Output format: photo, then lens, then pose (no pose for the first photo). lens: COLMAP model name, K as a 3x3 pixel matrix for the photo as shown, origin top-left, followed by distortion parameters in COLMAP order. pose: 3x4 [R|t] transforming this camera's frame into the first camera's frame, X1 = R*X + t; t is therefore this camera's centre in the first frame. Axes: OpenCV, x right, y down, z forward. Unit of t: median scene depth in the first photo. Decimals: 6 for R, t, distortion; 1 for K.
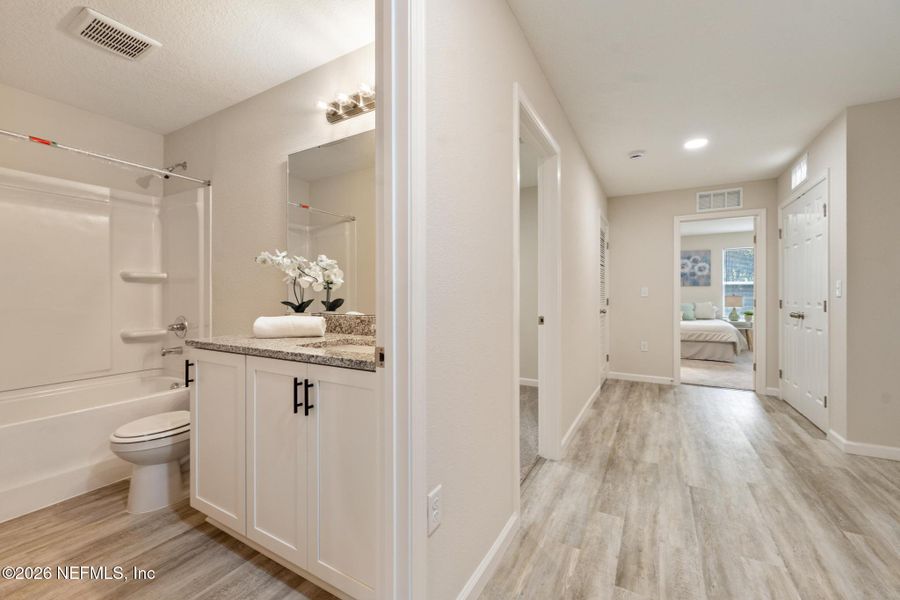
lens RADIAL K [[366.9, 0, 448.1], [0, 366.9, 292.6], [0, 0, 1]] dist [-0.000163, 0.000365]
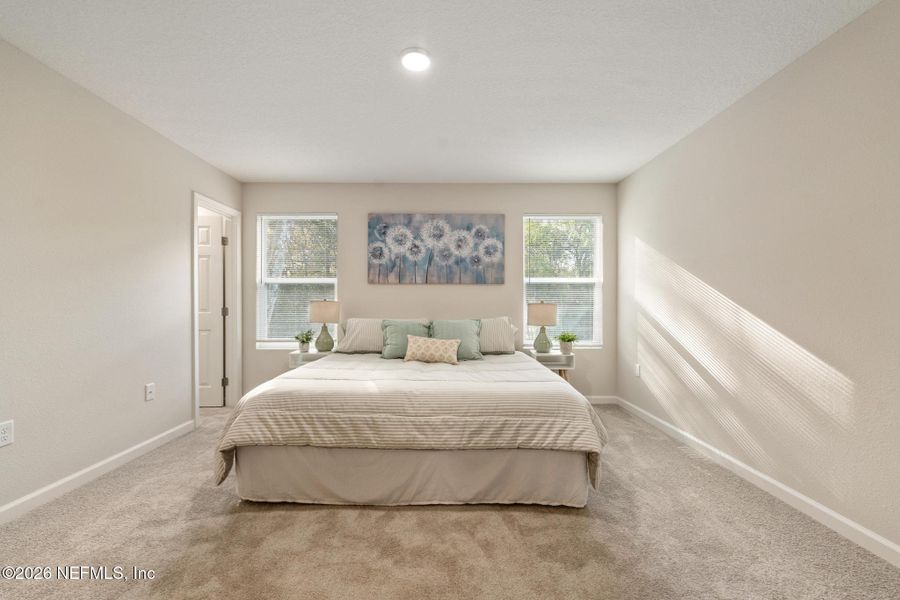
lens RADIAL K [[362.7, 0, 450.0], [0, 362.7, 306.3], [0, 0, 1]] dist [-0.000038, 0.000228]
pose [[0.860004, -0.001277, 0.510285, 0.391991], [-0.003841, 0.999952, 0.008976, 0.007982], [-0.510273, -0.009679, 0.859958, 0.603564]]
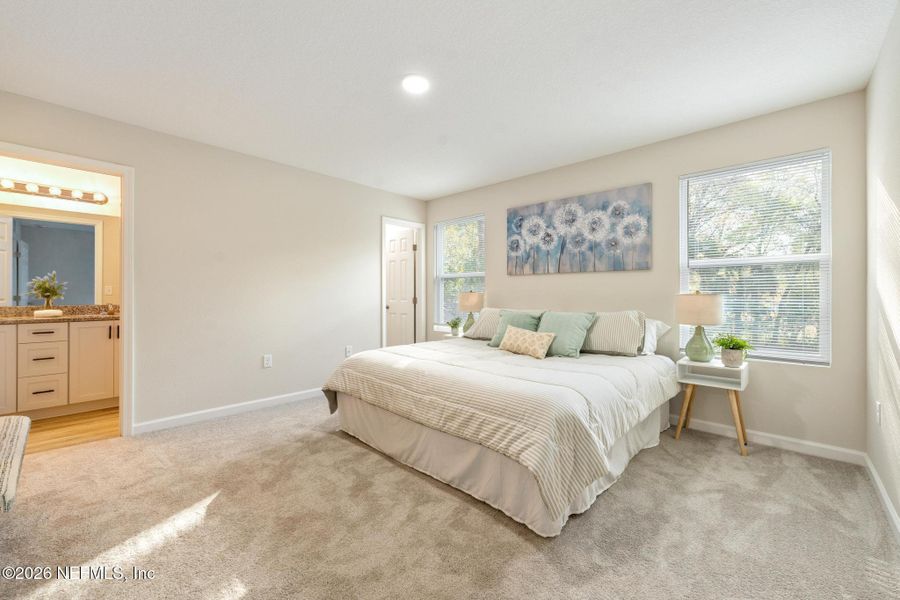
lens RADIAL K [[366.9, 0, 448.1], [0, 366.9, 292.6], [0, 0, 1]] dist [-0.000163, 0.000365]
pose [[0.973814, -0.000149, -0.227347, 0.588663], [-0.000063, 1.000000, -0.000926, 0.006989], [0.227347, 0.000917, 0.973813, 0.551684]]
